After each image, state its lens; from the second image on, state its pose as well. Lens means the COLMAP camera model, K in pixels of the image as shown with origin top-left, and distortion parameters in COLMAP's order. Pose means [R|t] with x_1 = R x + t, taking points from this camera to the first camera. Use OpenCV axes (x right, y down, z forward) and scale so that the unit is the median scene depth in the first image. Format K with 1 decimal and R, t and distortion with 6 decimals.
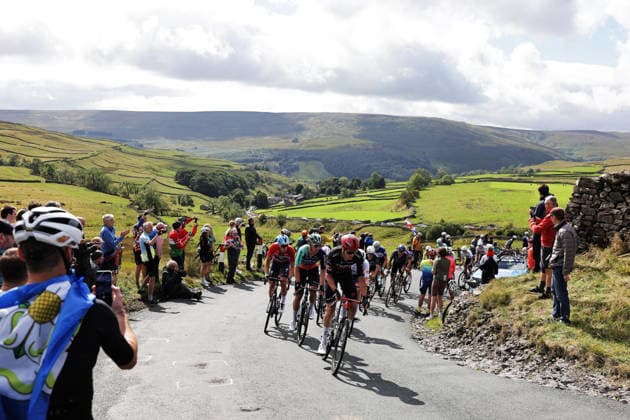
lens RADIAL K [[750.3, 0, 315.0], [0, 750.3, 210.0], [0, 0, 1]] dist [-0.004389, 0.054930]
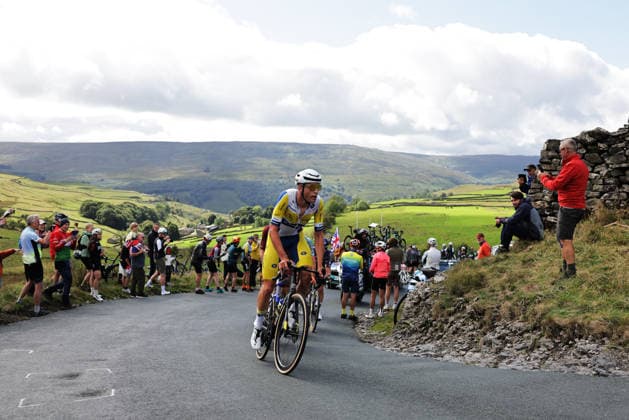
lens RADIAL K [[692.1, 0, 314.5], [0, 692.1, 210.0], [0, 0, 1]] dist [-0.034006, 0.030231]
pose [[0.991539, -0.024063, 0.127563, -0.009352], [0.033914, 0.996559, -0.075626, 0.085376], [-0.125305, 0.079313, 0.988943, 0.268836]]
